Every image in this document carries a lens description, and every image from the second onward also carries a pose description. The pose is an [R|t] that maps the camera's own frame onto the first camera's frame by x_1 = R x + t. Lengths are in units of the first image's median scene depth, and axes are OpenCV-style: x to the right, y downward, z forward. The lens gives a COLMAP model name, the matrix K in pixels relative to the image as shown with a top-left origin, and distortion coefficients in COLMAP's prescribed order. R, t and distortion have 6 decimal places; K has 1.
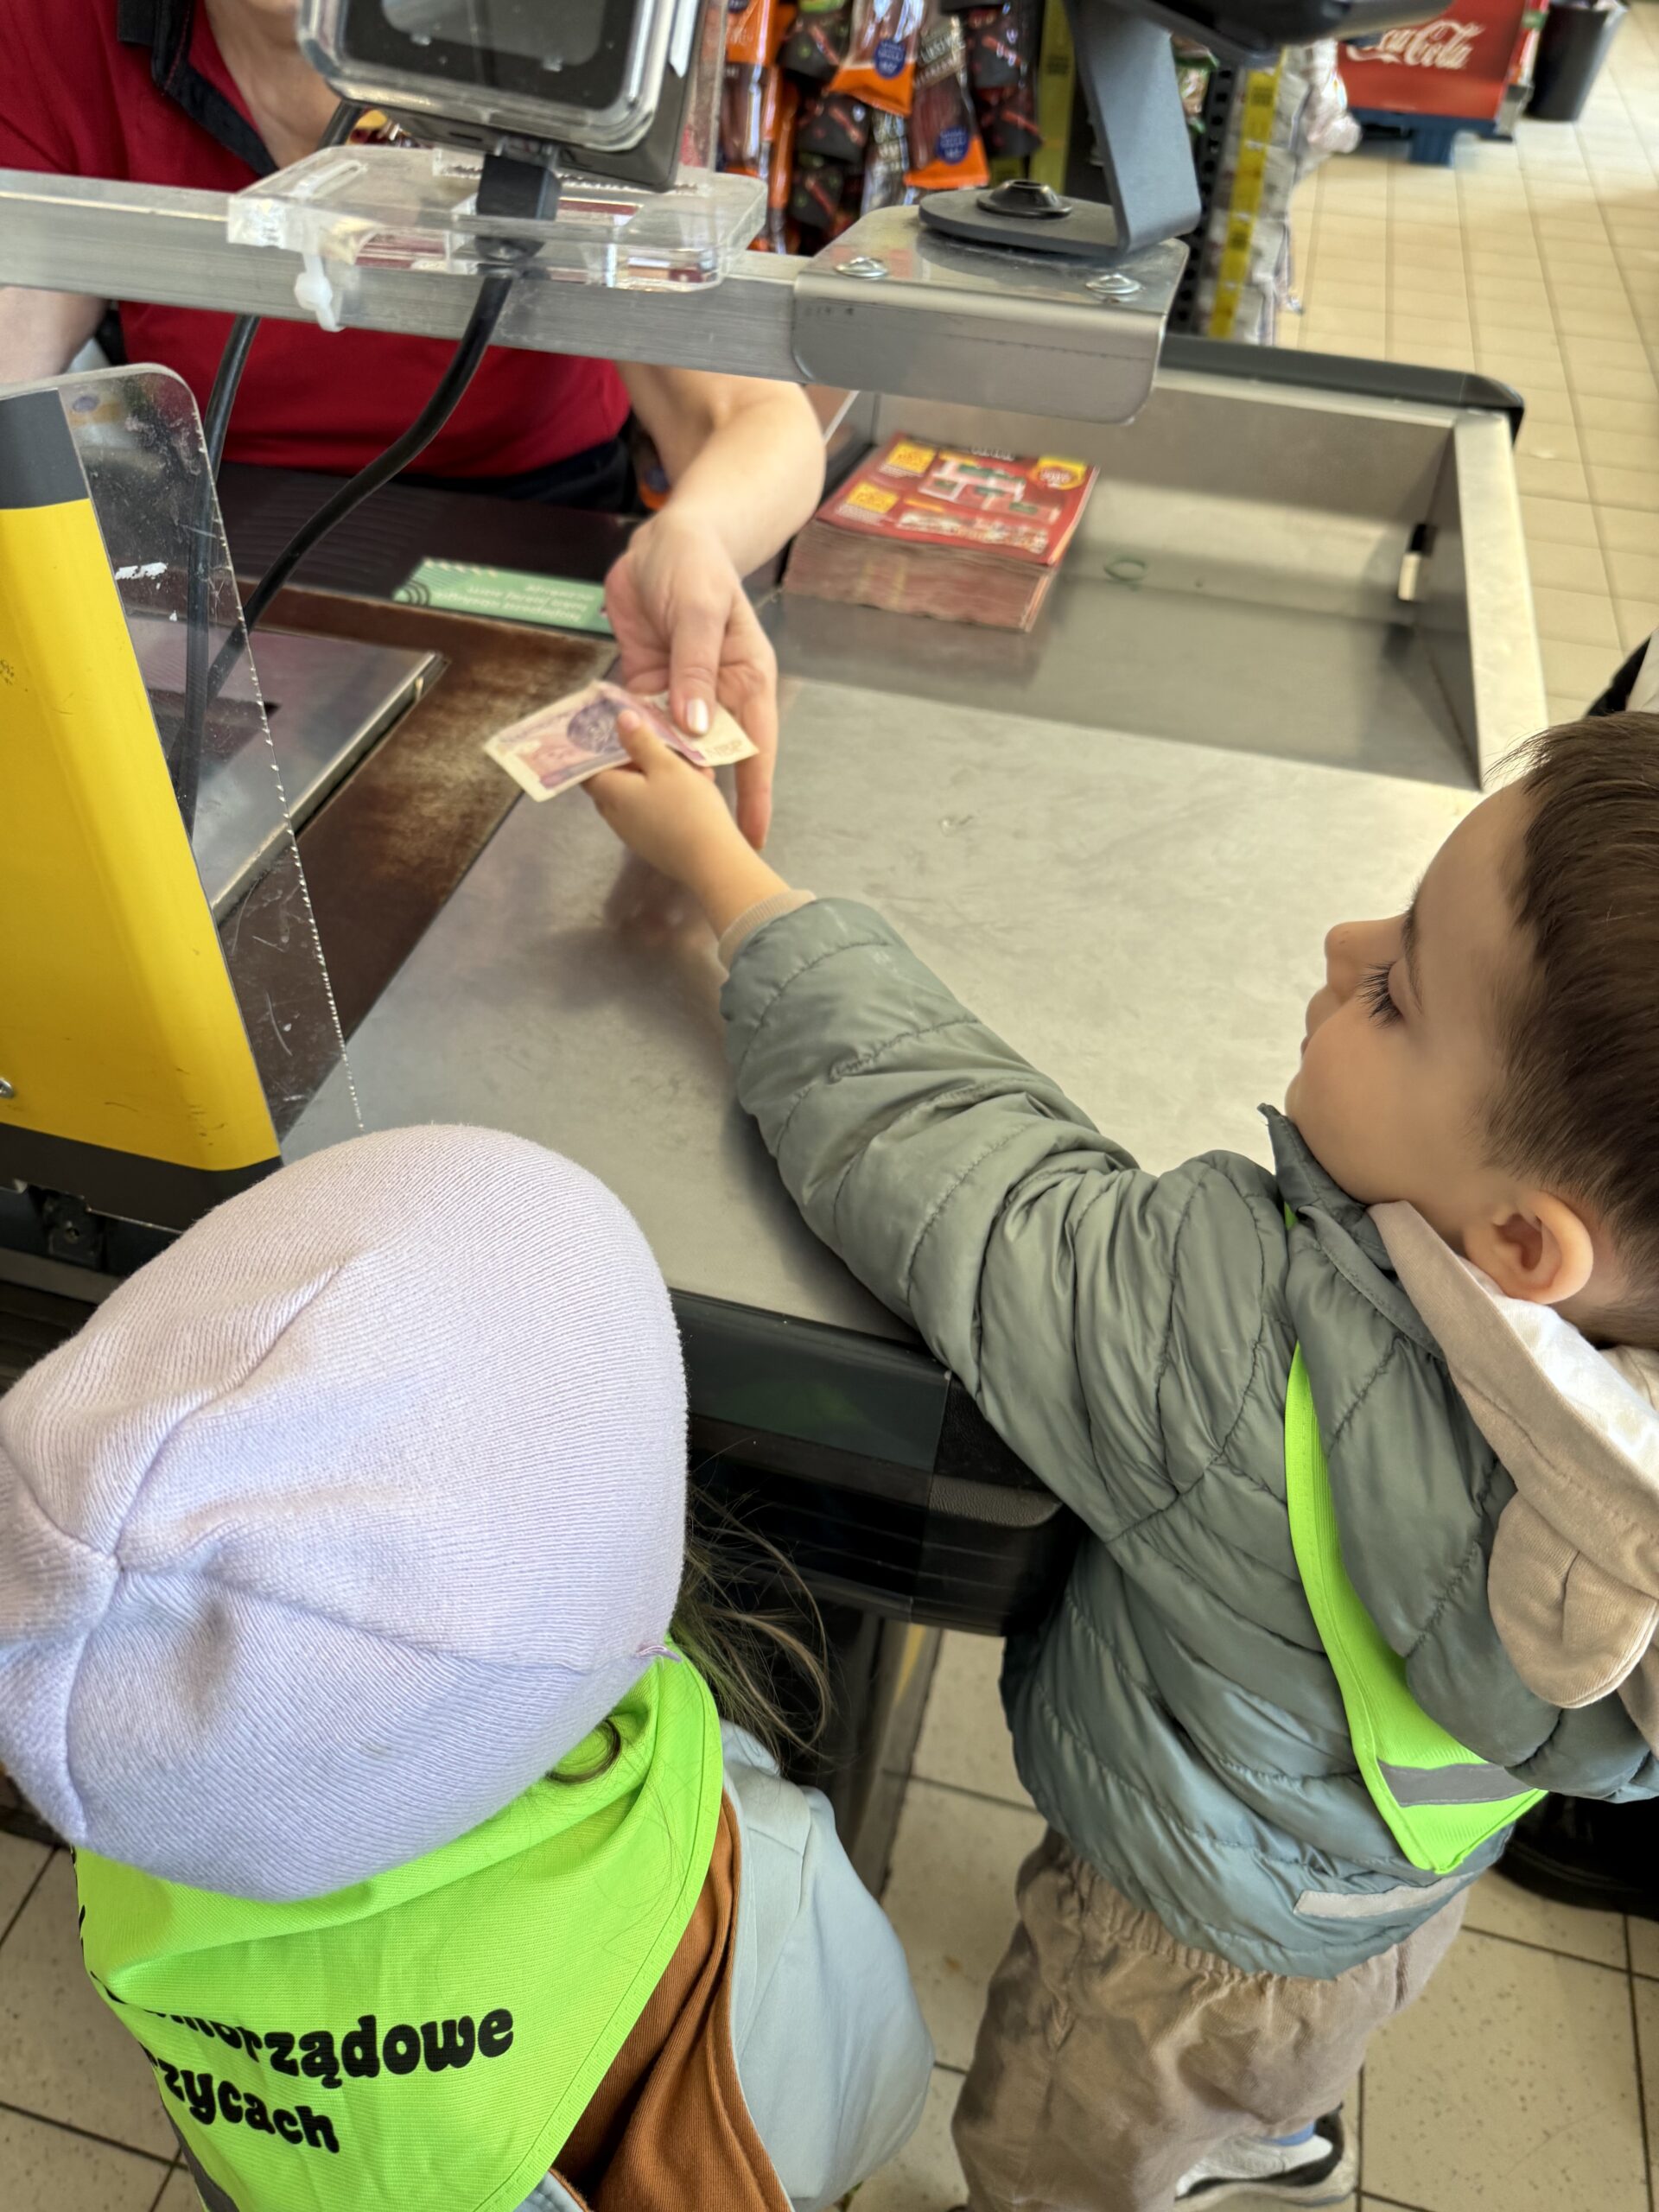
lens RADIAL K [[1542.3, 0, 796.3], [0, 1542.3, 1105.4], [0, 0, 1]] dist [0.004016, -0.039045]
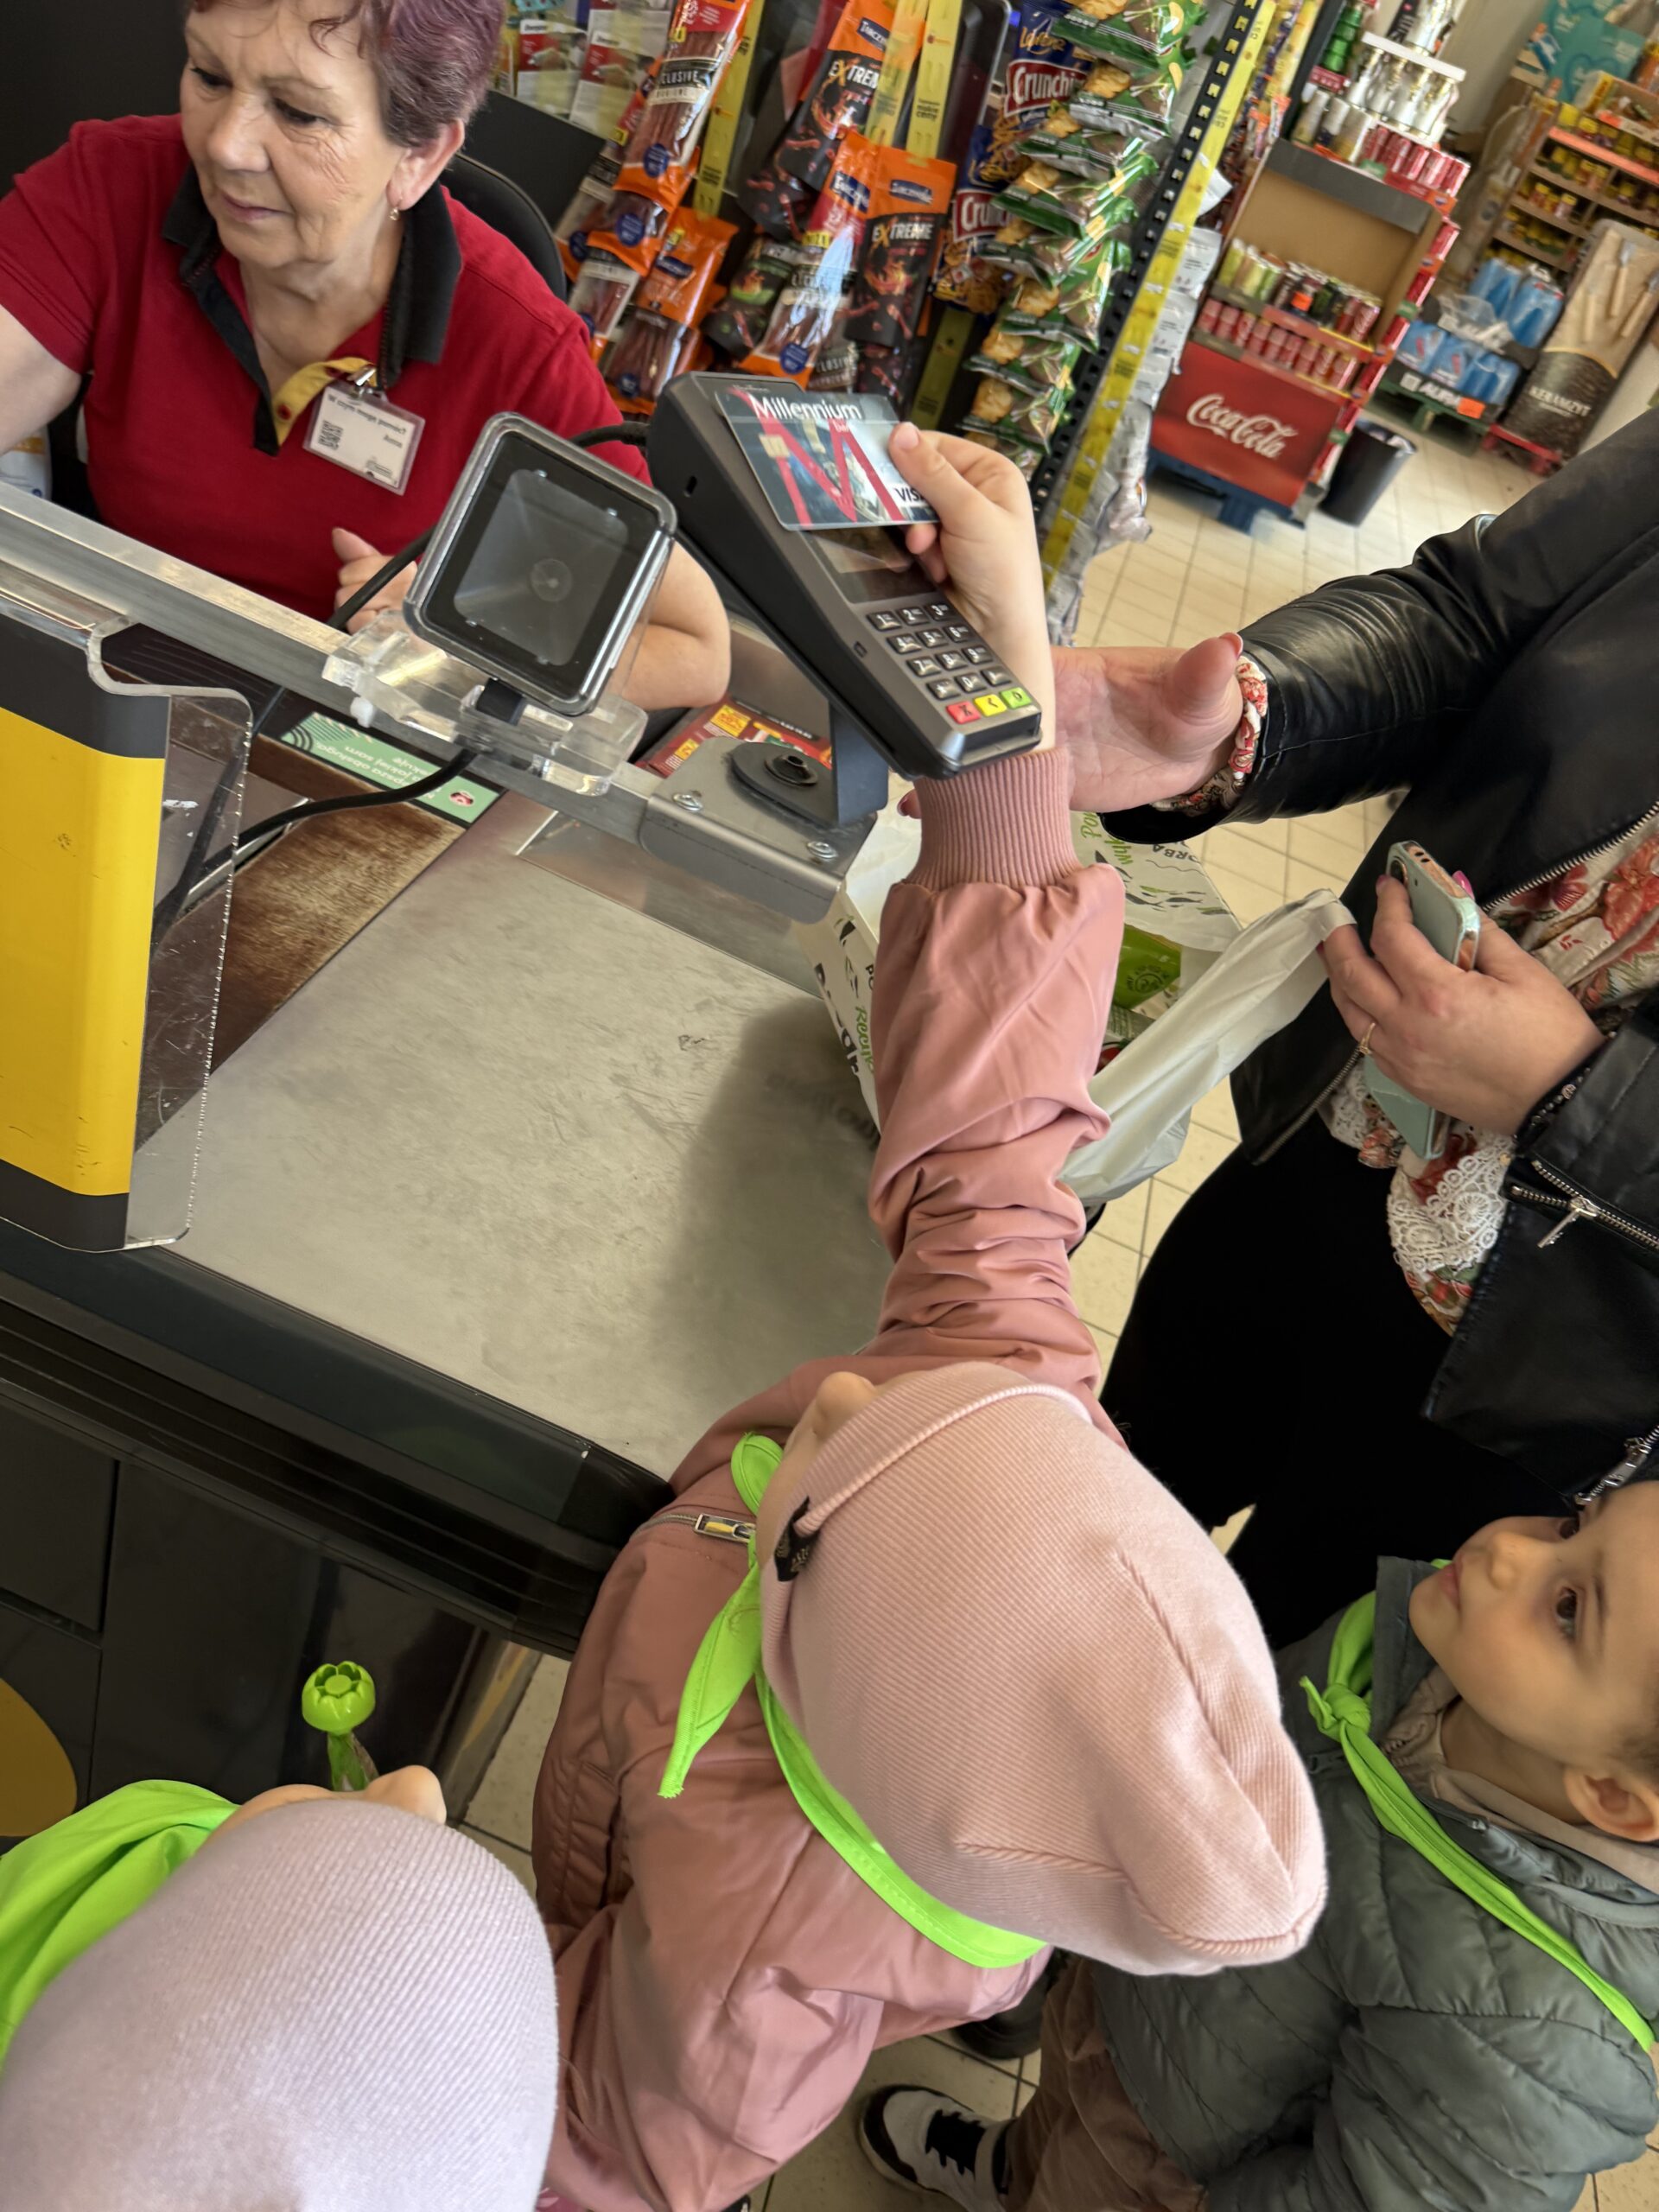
lens RADIAL K [[1542.3, 0, 796.3], [0, 1542.3, 1105.4], [0, 0, 1]] dist [0.004016, -0.039045]
pose [[0.957013, 0.231228, 0.175101, -0.011590], [-0.216858, 0.971328, -0.097441, -0.011337], [-0.192612, 0.055280, 0.979717, -0.126591]]
